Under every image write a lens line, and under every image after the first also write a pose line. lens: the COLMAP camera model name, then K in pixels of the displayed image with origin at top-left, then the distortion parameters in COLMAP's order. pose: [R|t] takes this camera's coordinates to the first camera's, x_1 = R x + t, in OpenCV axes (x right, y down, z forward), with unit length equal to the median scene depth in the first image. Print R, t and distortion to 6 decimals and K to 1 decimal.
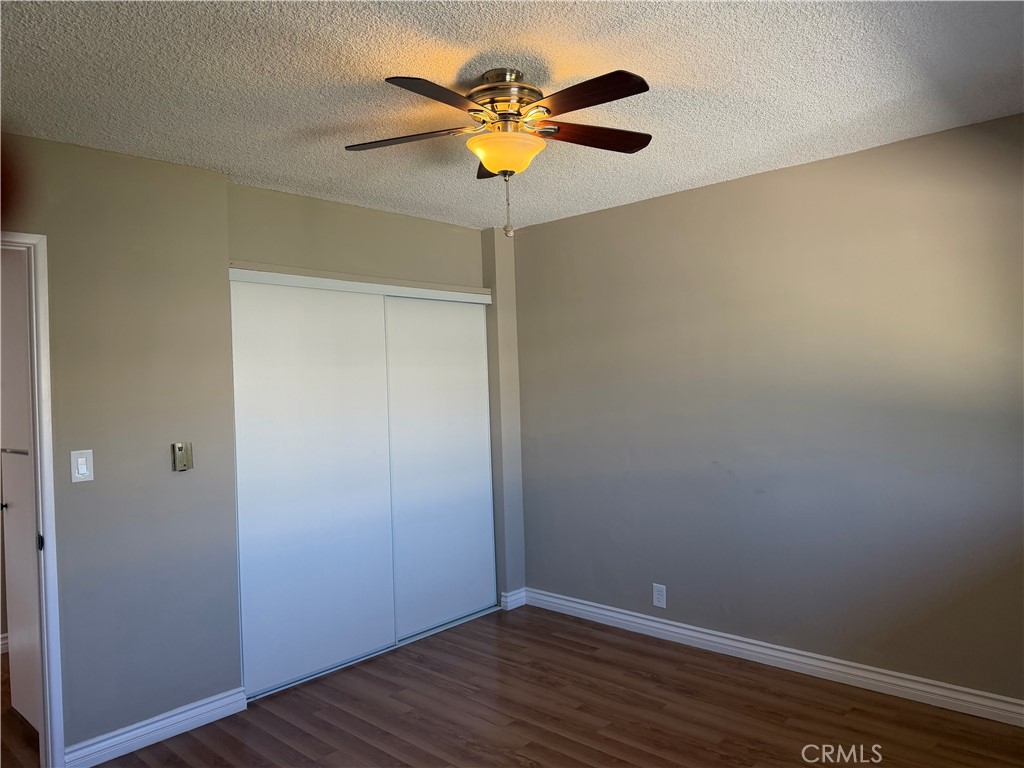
lens RADIAL K [[716.8, 0, 512.0], [0, 716.8, 384.0], [0, 0, 1]] dist [0.091146, -0.117491]
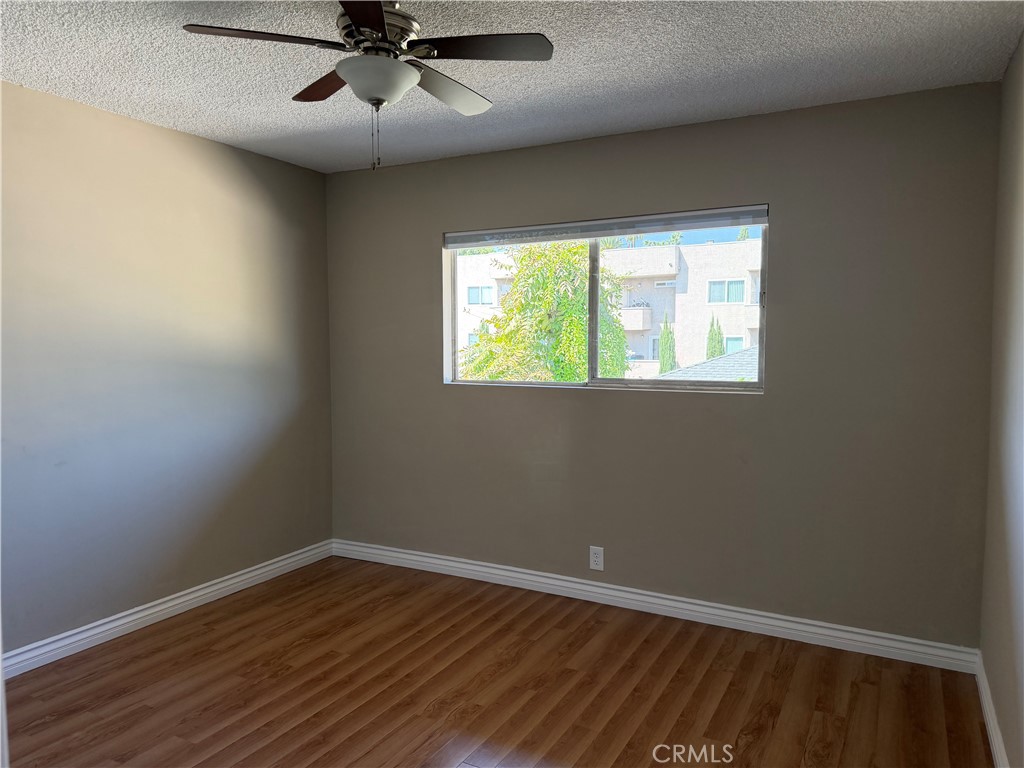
lens RADIAL K [[716.8, 0, 512.0], [0, 716.8, 384.0], [0, 0, 1]] dist [0.091146, -0.117491]
pose [[-0.232838, -0.033068, 0.971953, -0.757509], [0.013527, 0.999215, 0.037236, 0.032010], [-0.972421, 0.021818, -0.232208, 0.803052]]
